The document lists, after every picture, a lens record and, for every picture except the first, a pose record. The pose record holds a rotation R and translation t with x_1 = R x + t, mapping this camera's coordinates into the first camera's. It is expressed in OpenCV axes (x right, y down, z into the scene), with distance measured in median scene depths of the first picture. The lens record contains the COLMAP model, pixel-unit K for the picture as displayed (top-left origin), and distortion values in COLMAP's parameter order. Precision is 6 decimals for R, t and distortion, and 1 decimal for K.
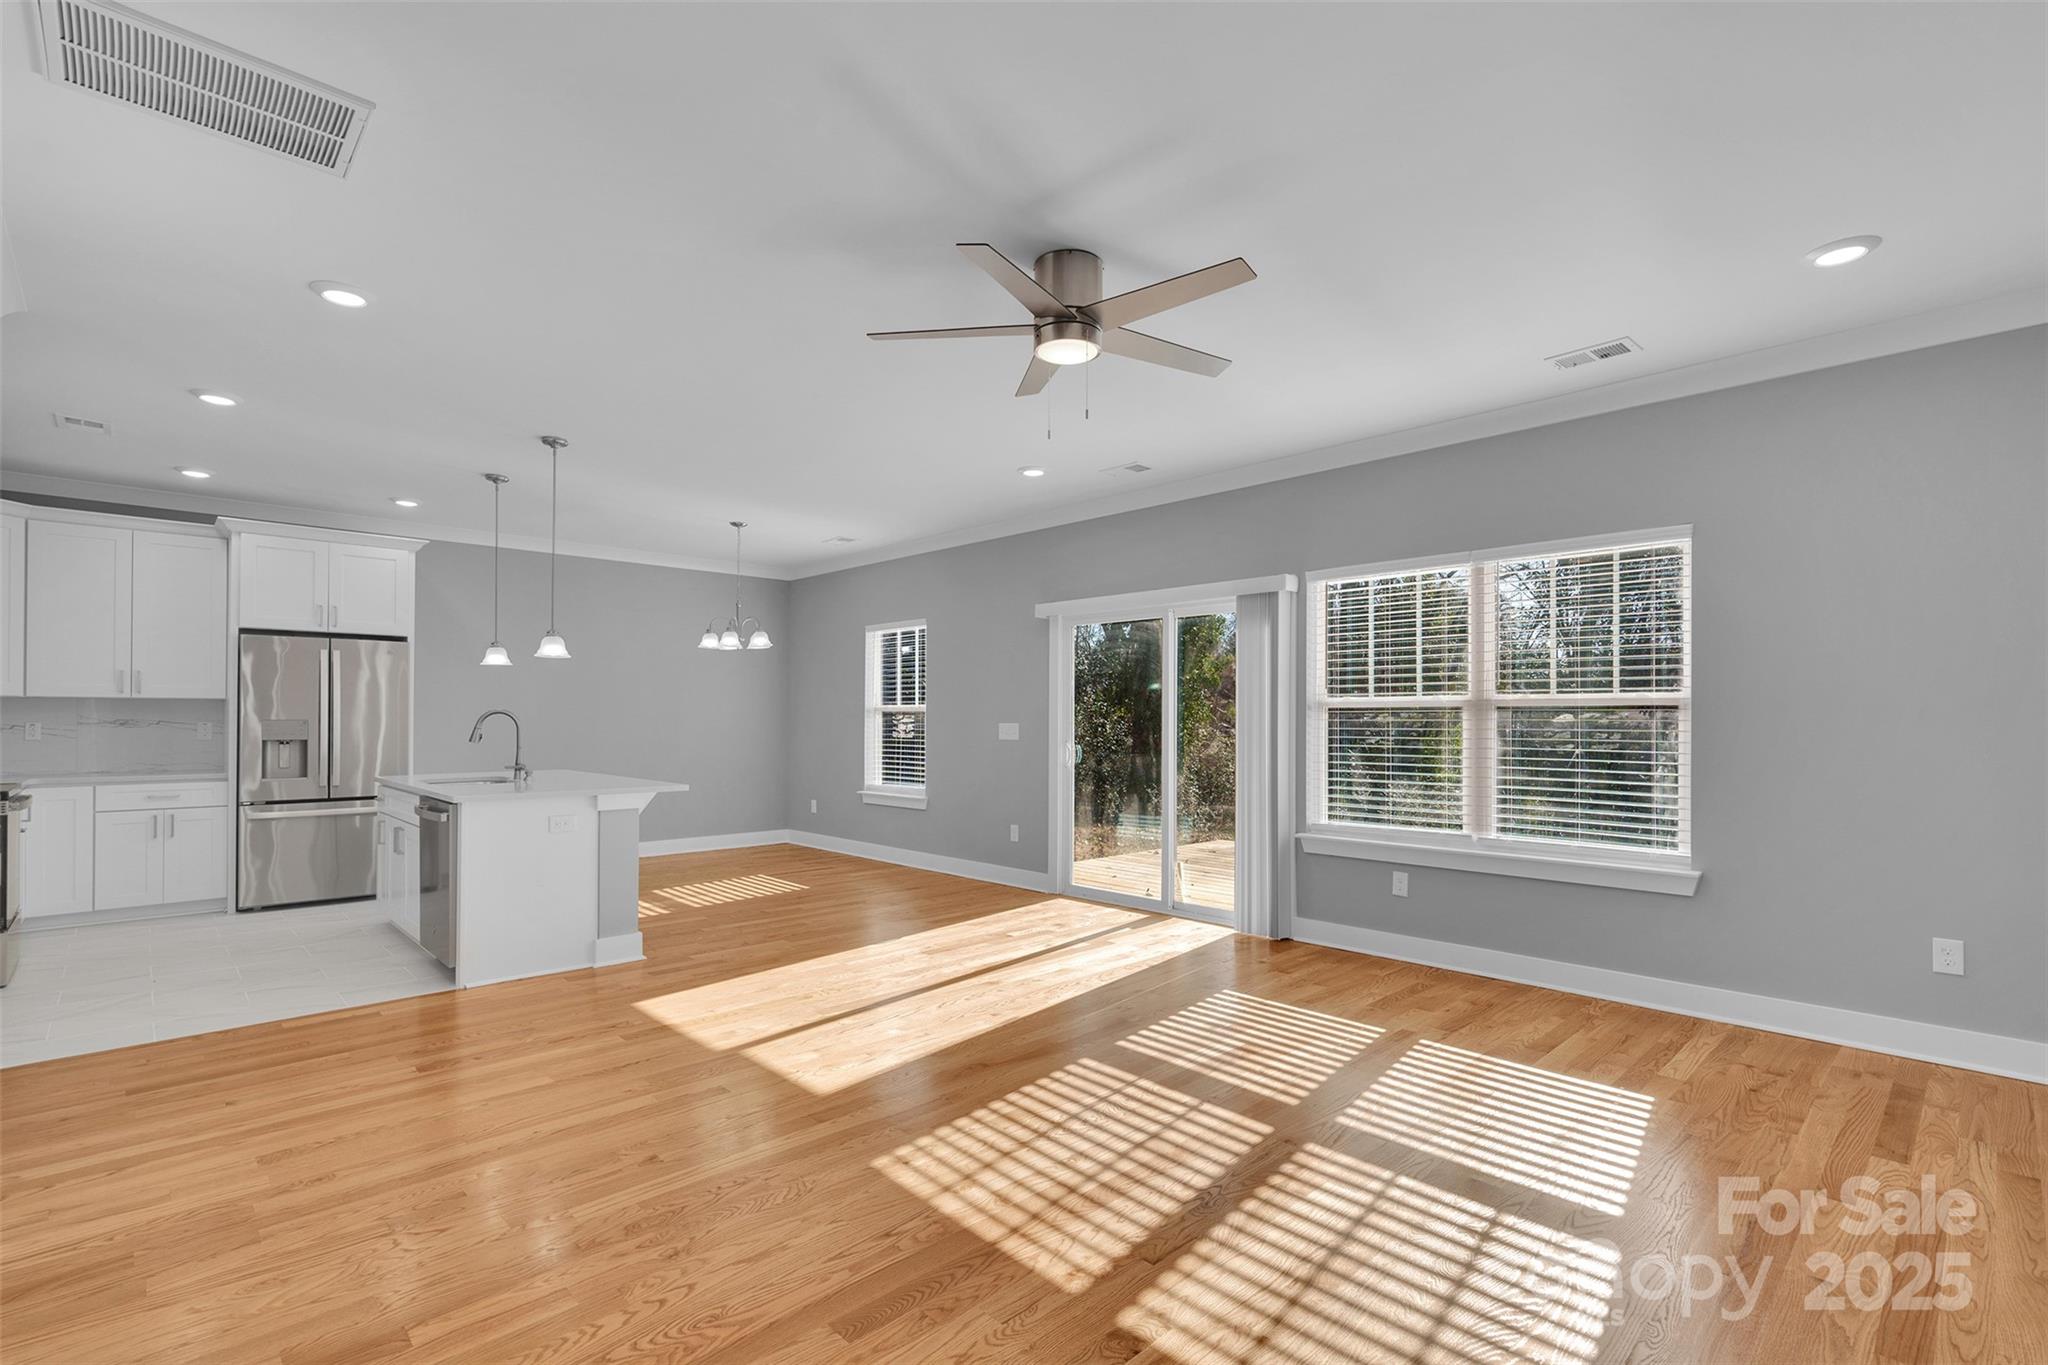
lens RADIAL K [[933.7, 0, 1021.4], [0, 933.7, 691.4], [0, 0, 1]] dist [-0.010696, 0.003992]
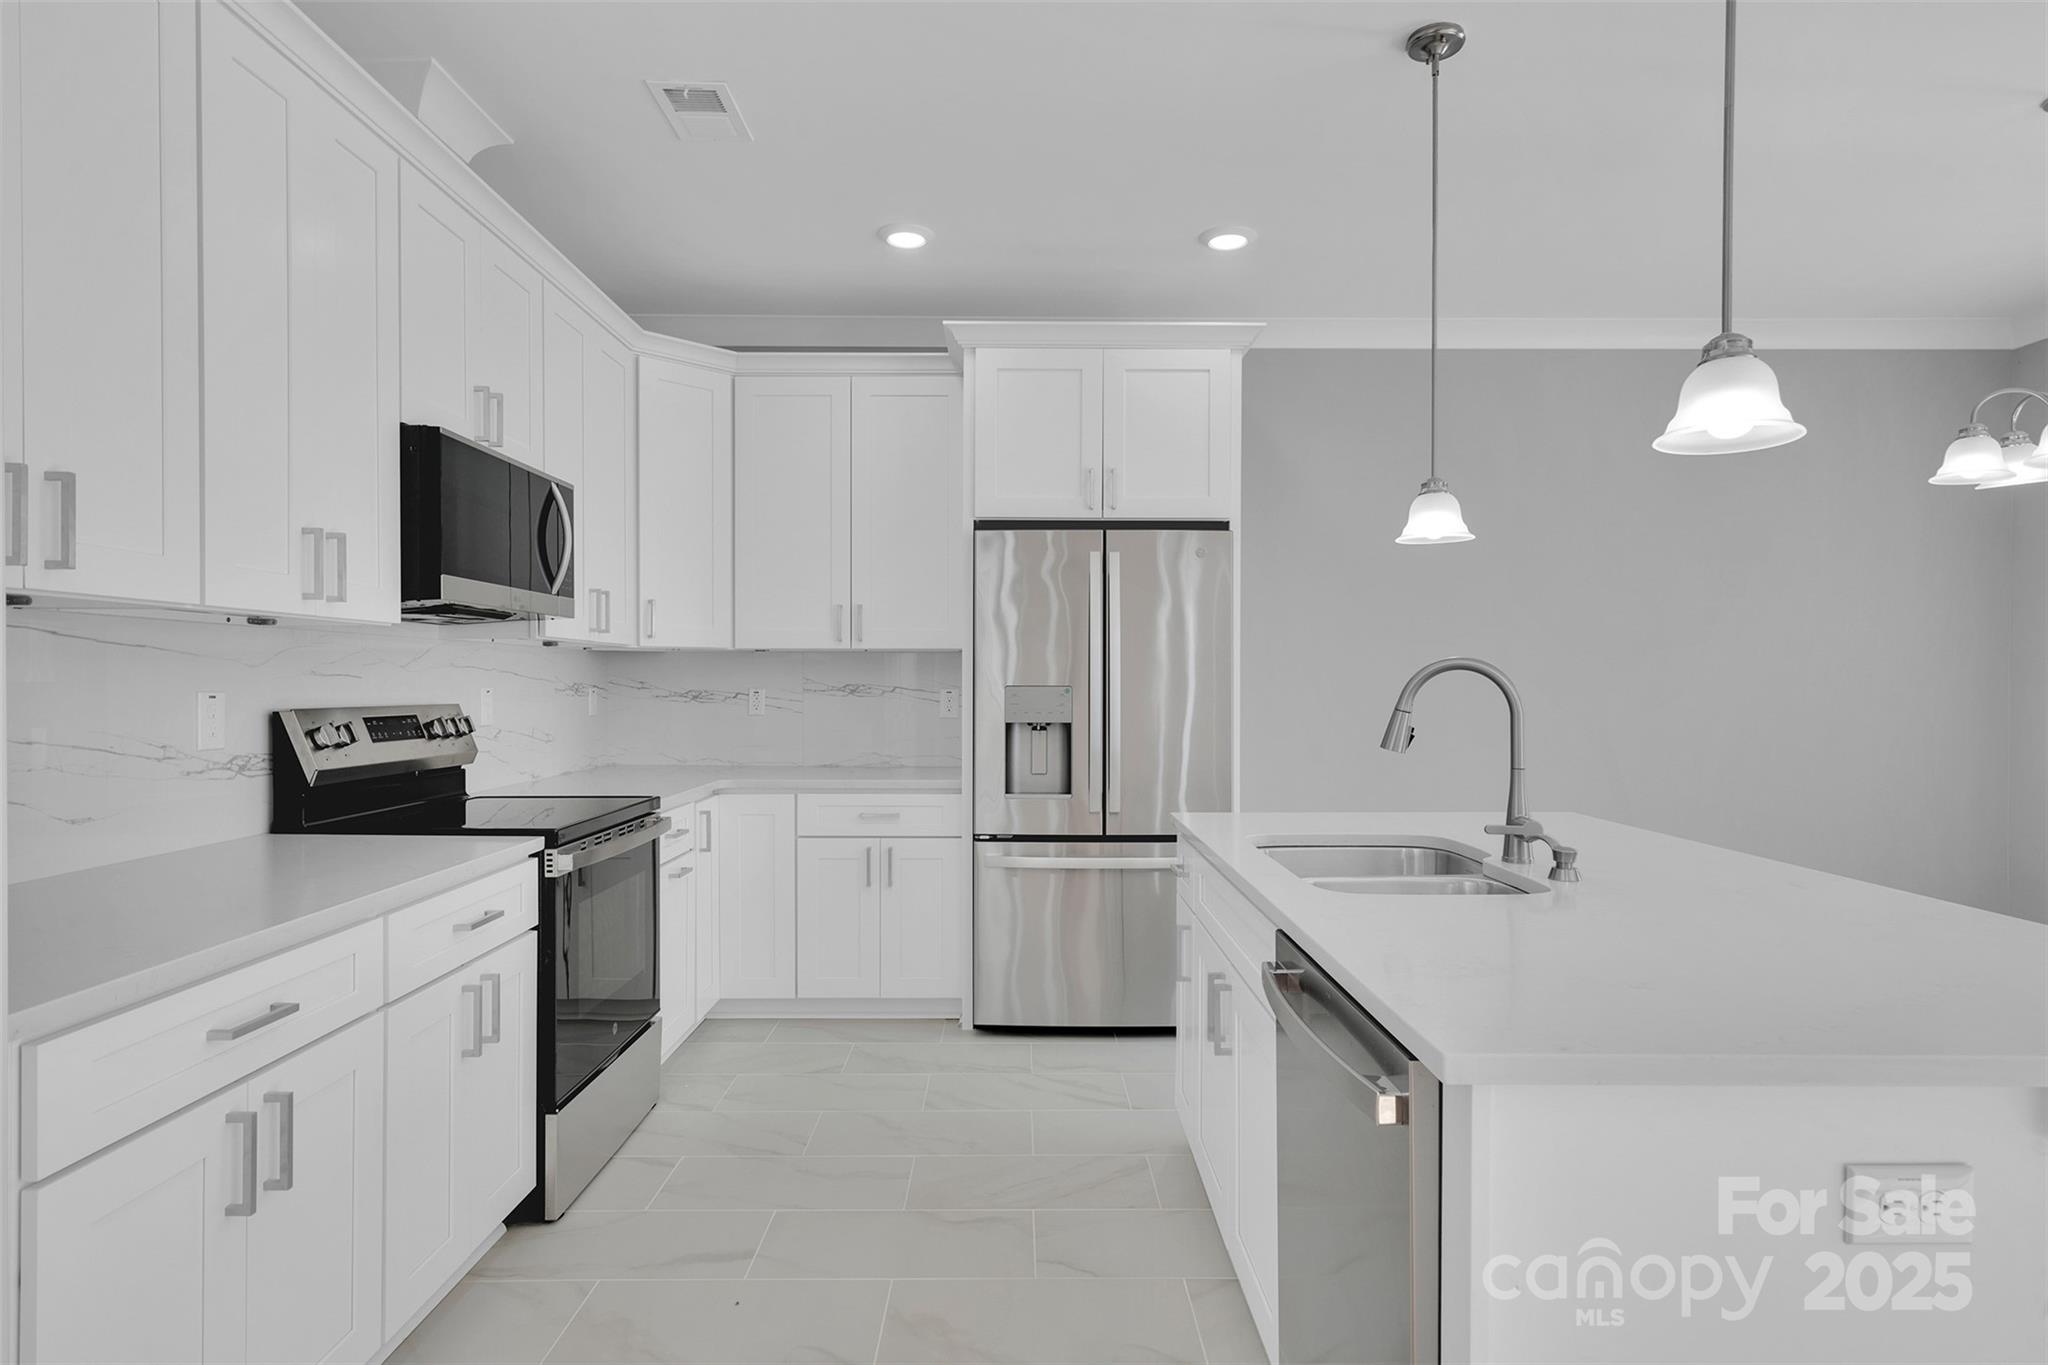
lens RADIAL K [[1110.1, 0, 1032.6], [0, 1110.1, 684.3], [0, 0, 1]] dist [0.007302, -0.000118]
pose [[0.723565, 0.001955, -0.690254, -0.352511], [0.018432, 0.999585, 0.022152, 0.015701], [0.690010, -0.028751, 0.723228, 0.534370]]
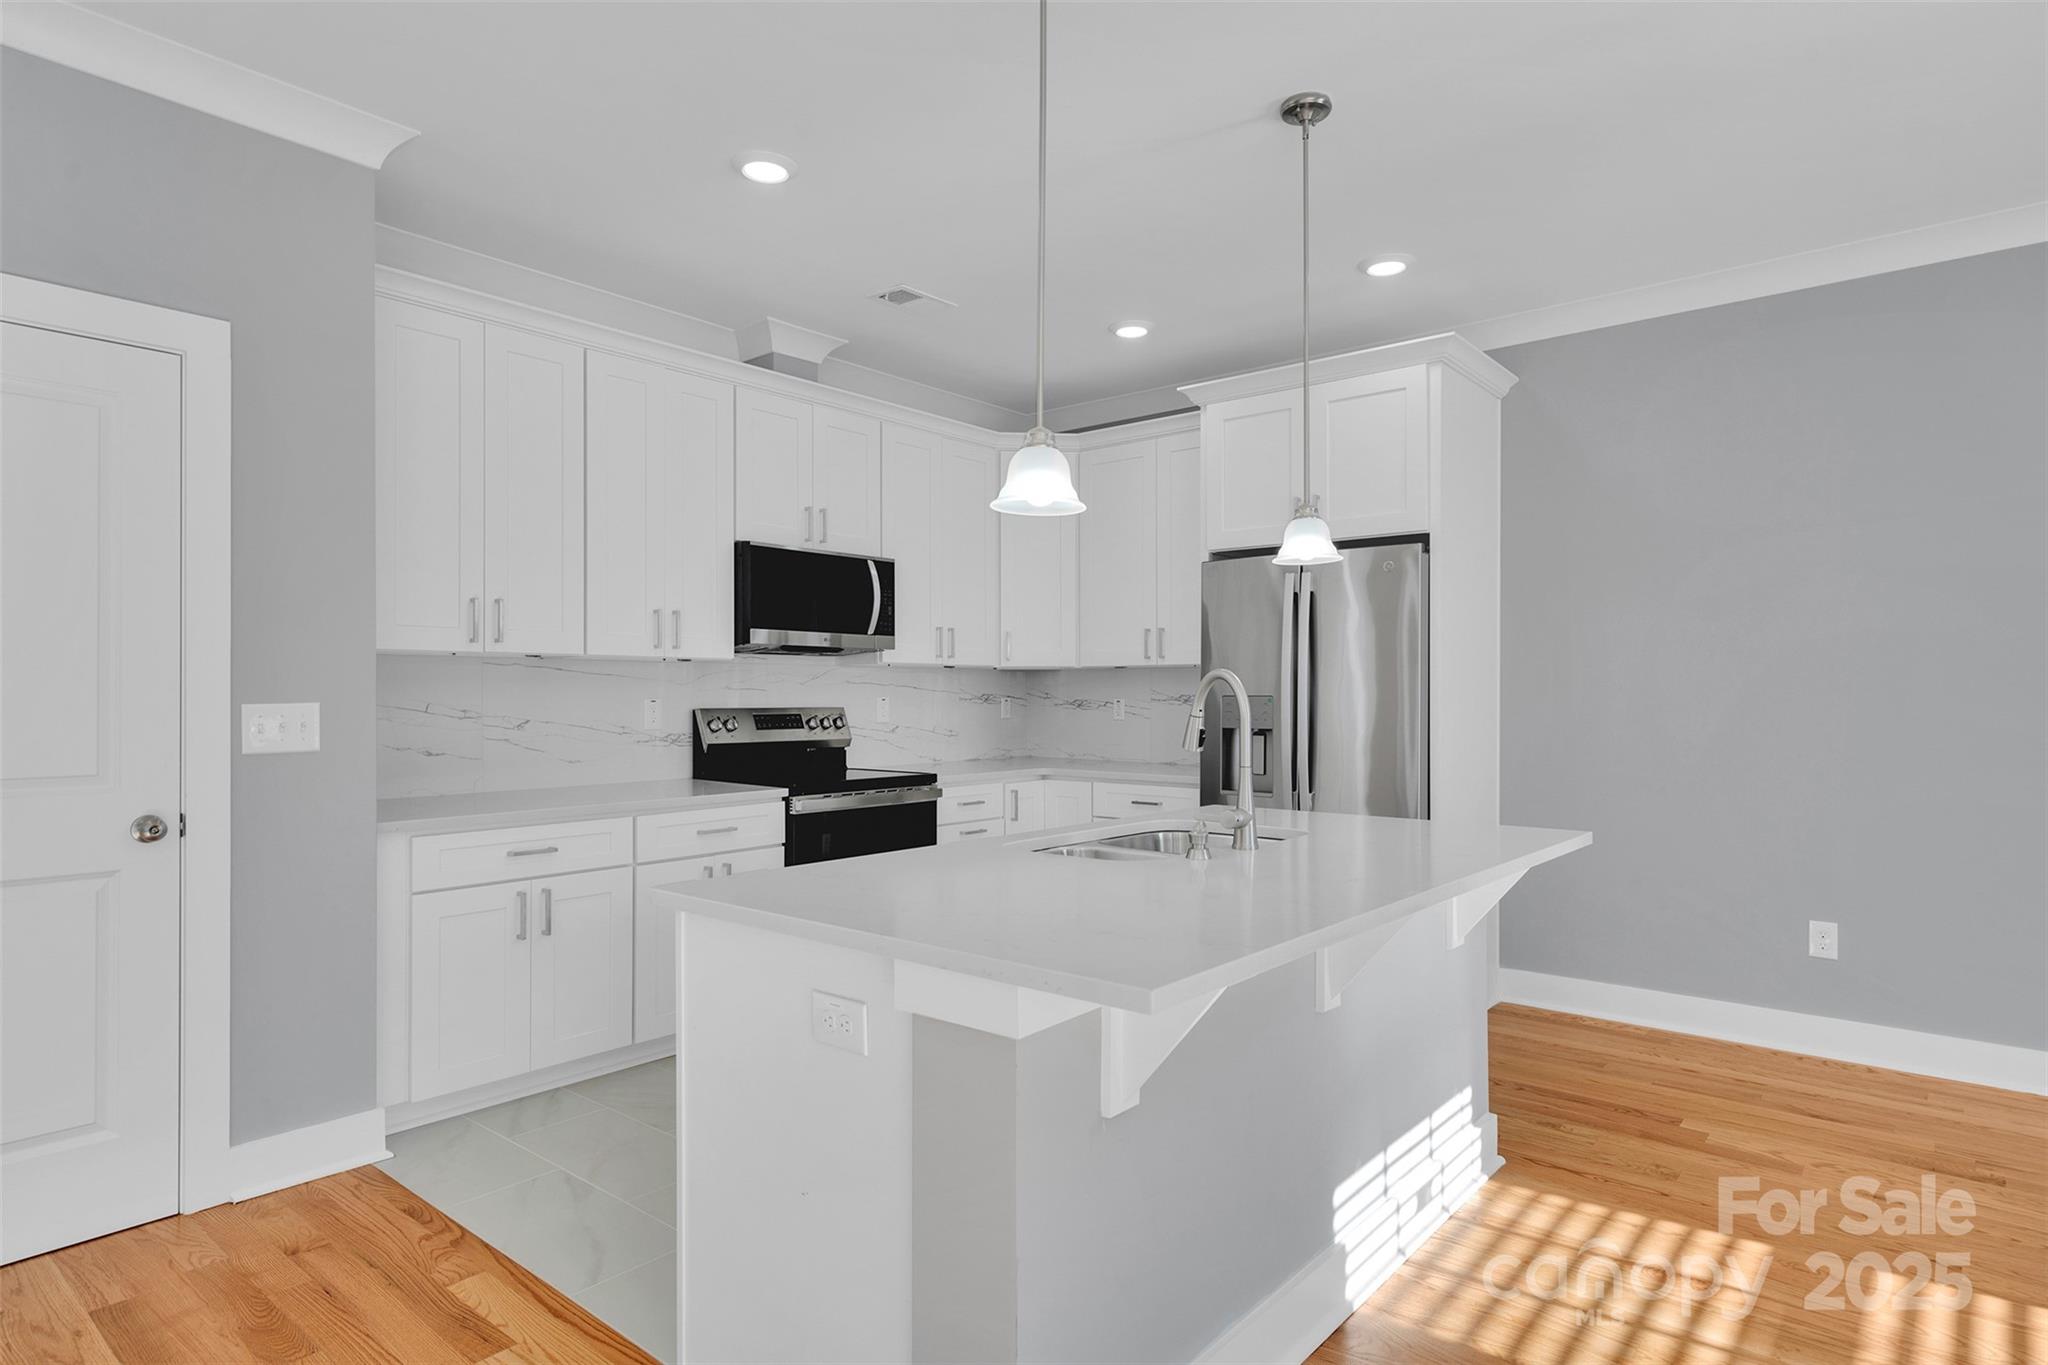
lens RADIAL K [[1110.1, 0, 1023.9], [0, 1110.1, 688.6], [0, 0, 1]] dist [0.007302, -0.000118]
pose [[0.096690, -0.004841, -0.995303, -0.086927], [0.029460, 0.999564, -0.002000, 0.023444], [0.994878, -0.029128, 0.096791, 0.787594]]
